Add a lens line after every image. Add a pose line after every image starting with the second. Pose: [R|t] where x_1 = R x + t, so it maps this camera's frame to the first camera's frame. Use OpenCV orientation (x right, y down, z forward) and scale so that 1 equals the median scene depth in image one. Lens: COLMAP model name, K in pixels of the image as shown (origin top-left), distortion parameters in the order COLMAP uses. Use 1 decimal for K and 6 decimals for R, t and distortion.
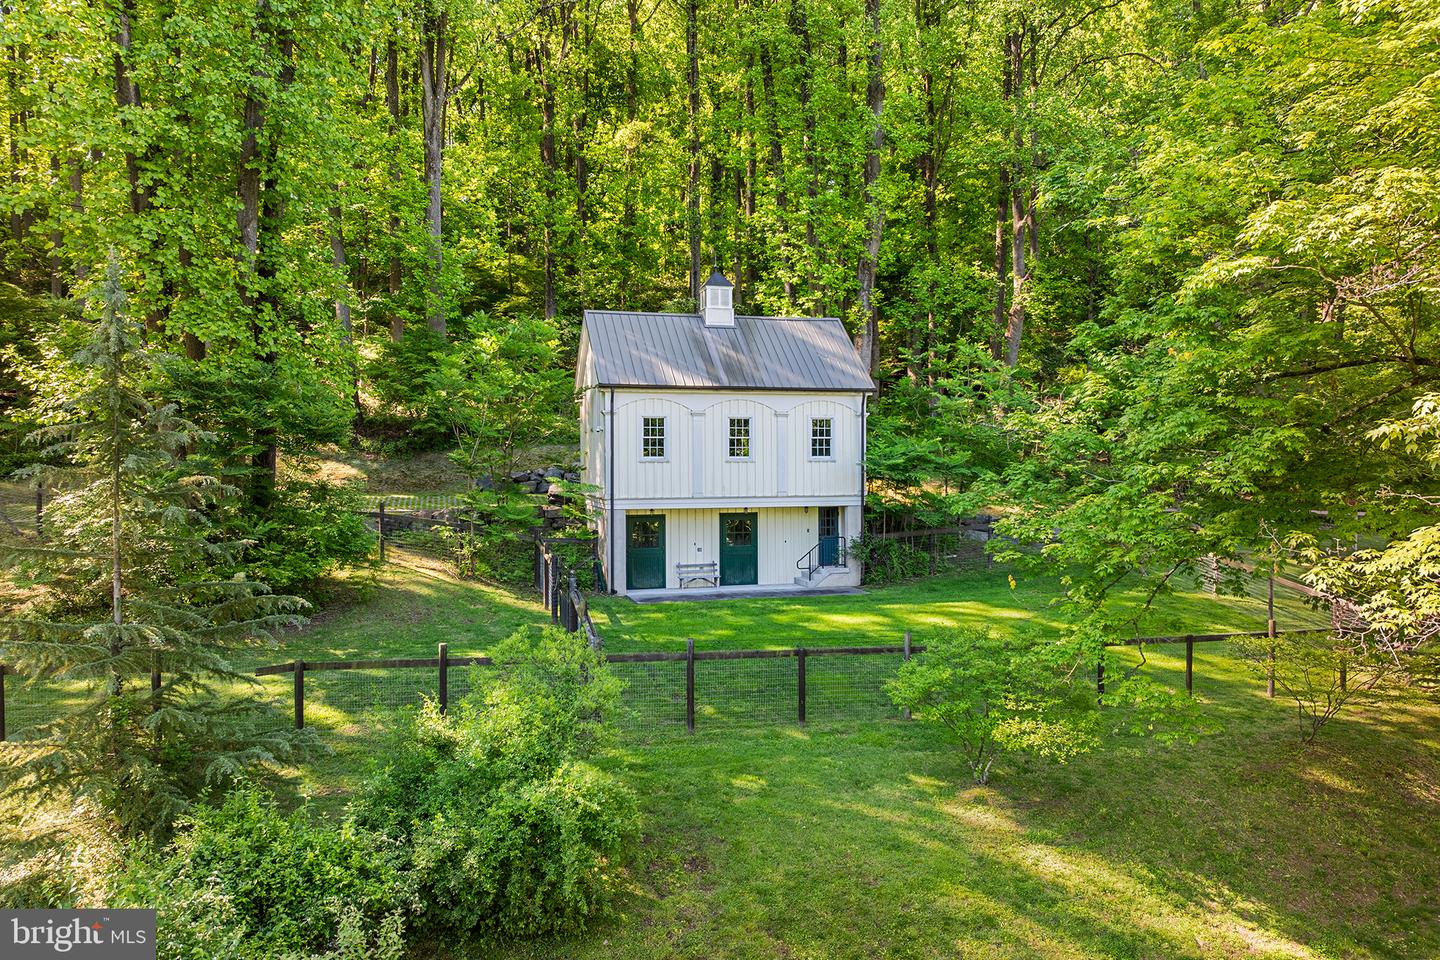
lens RADIAL K [[1023.3, 0, 715.7], [0, 1023.3, 460.6], [0, 0, 1]] dist [-0.024862, -0.003040]
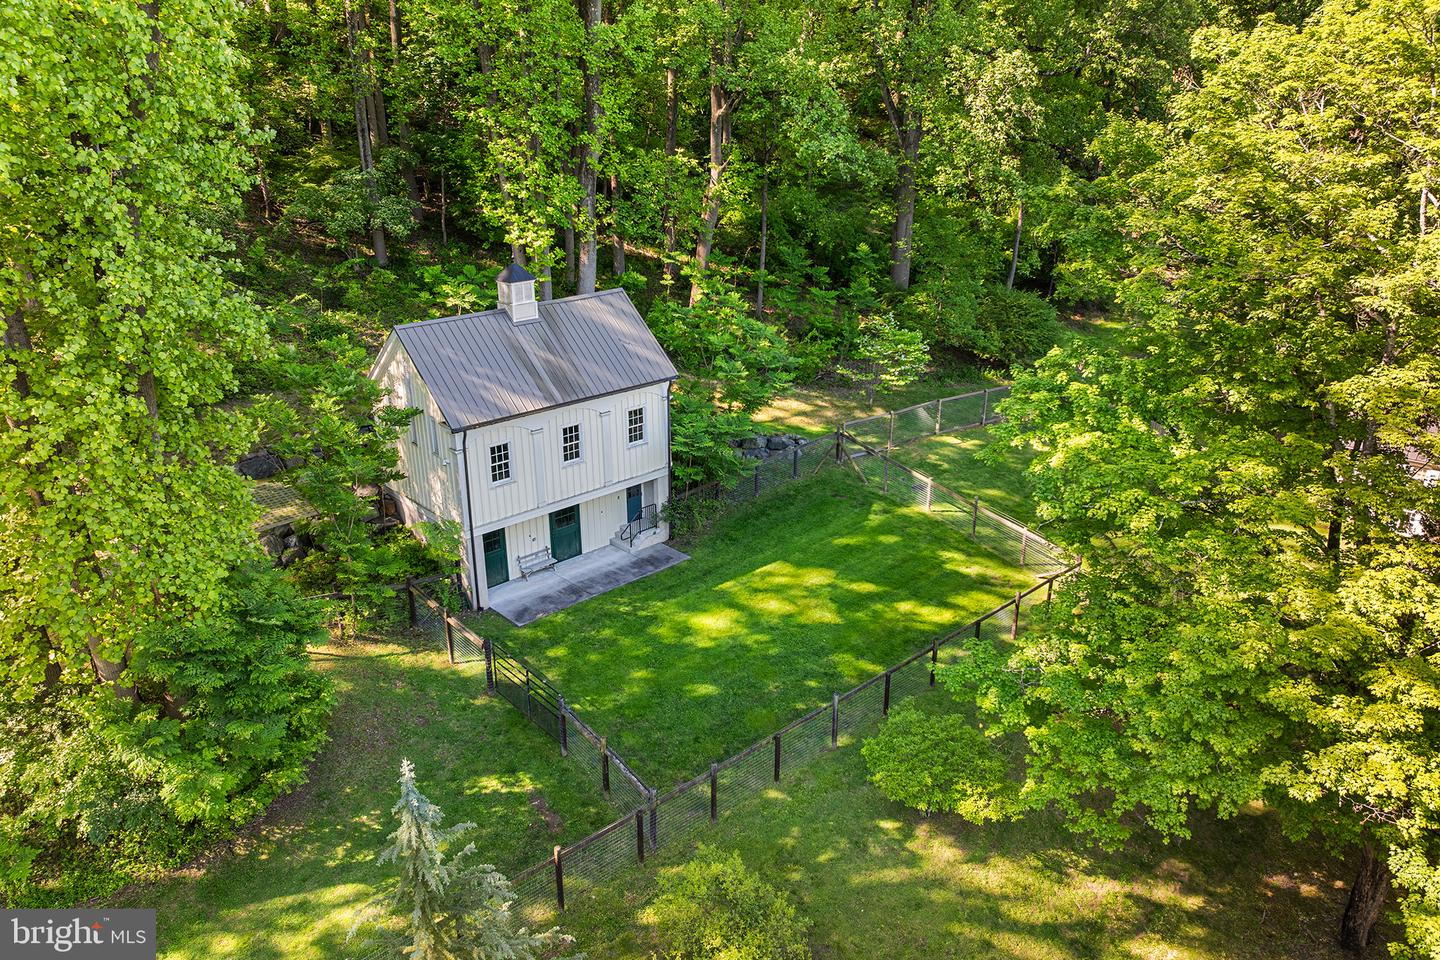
lens RADIAL K [[1023.3, 0, 715.7], [0, 1023.3, 460.6], [0, 0, 1]] dist [-0.024862, -0.003040]
pose [[0.889371, -0.157878, 0.429061, -0.298320], [0.006937, 0.943035, 0.332621, -0.353003], [-0.457133, -0.292847, 0.839804, 0.030027]]
